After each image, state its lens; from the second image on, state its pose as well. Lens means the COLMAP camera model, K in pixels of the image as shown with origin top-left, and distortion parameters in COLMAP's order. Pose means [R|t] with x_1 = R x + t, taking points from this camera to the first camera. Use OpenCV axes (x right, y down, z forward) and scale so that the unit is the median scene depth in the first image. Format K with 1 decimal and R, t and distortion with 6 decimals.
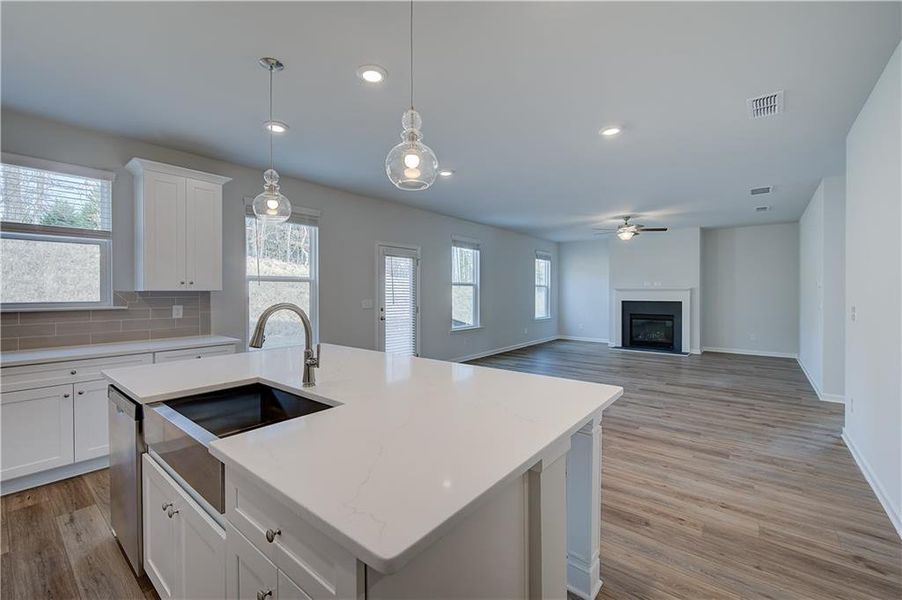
lens RADIAL K [[407.1, 0, 419.9], [0, 407.1, 299.3], [0, 0, 1]] dist [0.000907, 0.000032]
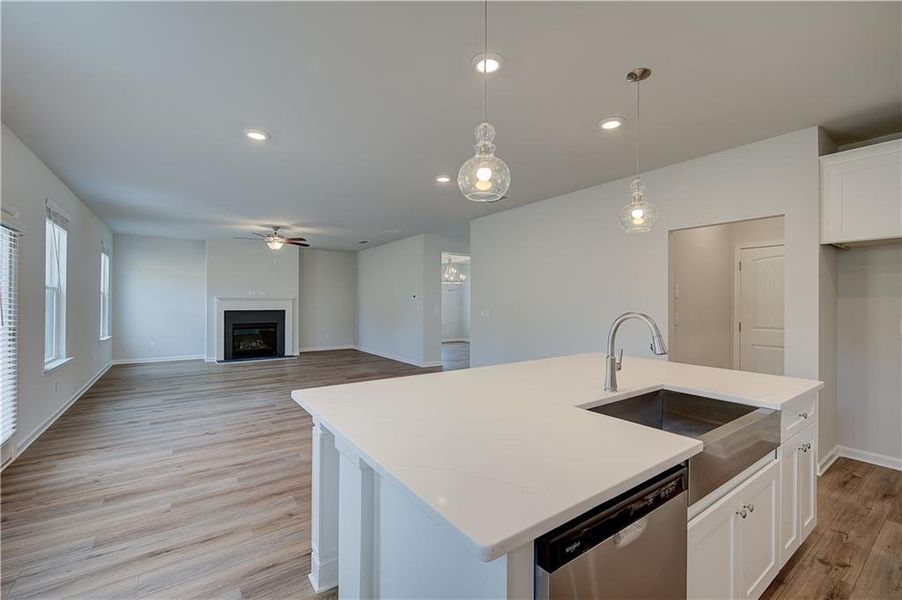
lens RADIAL K [[388.8, 0, 494.8], [0, 388.8, 301.0], [0, 0, 1]] dist [-0.000932, -0.000424]
pose [[0.147289, 0.004771, 0.989082, -0.329960], [0.013929, 0.999879, -0.006898, -0.004164], [-0.988995, 0.014793, 0.147205, 0.288349]]
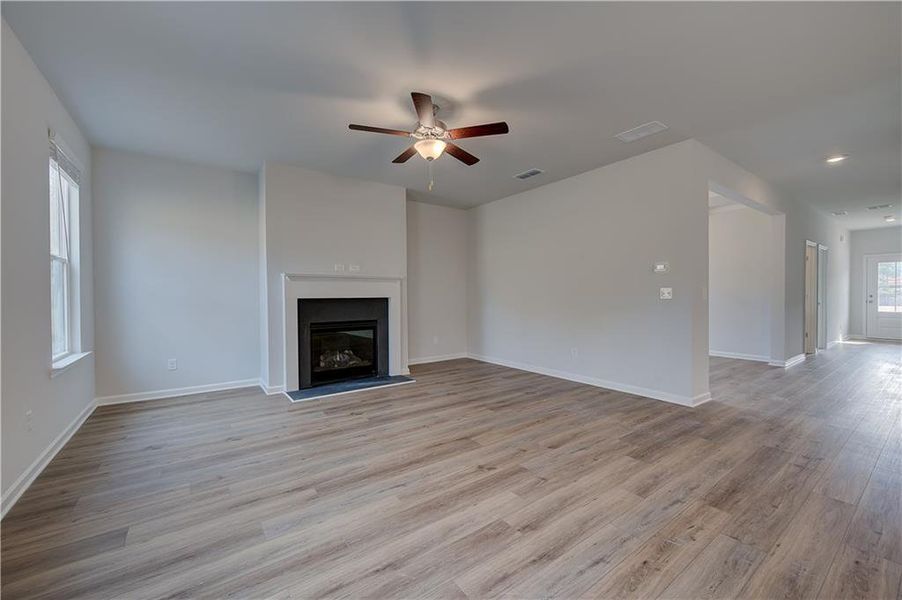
lens RADIAL K [[364.9, 0, 461.1], [0, 364.9, 299.6], [0, 0, 1]] dist [0.001825, 0.000046]
pose [[0.189167, -0.011526, 0.981877, 0.101603], [0.023830, 0.999690, 0.007144, 0.006794], [-0.981656, 0.022047, 0.189383, 0.805330]]
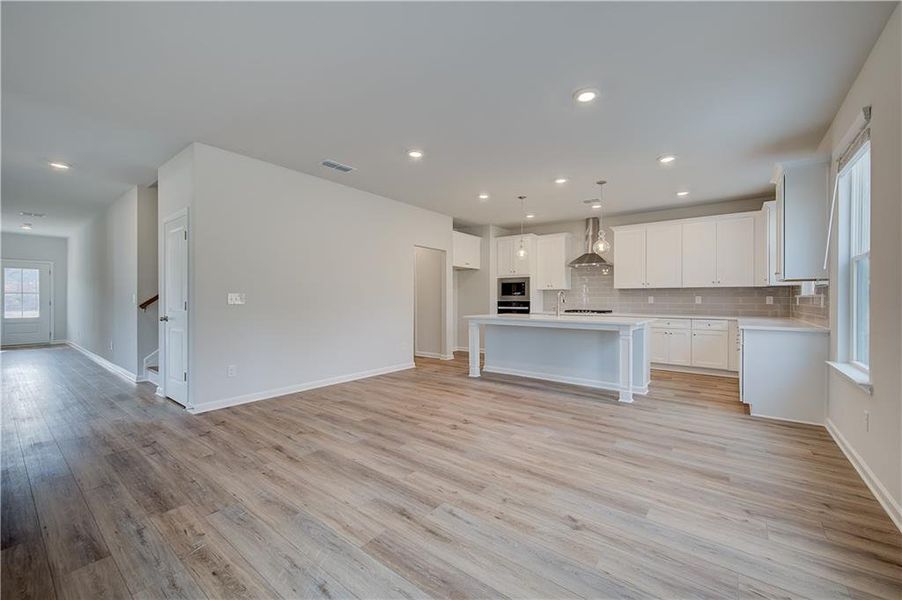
lens RADIAL K [[357.9, 0, 451.0], [0, 357.9, 300.0], [0, 0, 1]] dist [0.003355, 0.000115]
pose [[-0.996808, 0.002281, -0.079799, 0.199352], [0.000384, 0.999717, 0.023780, 0.003468], [0.079831, 0.023673, -0.996527, 0.940253]]
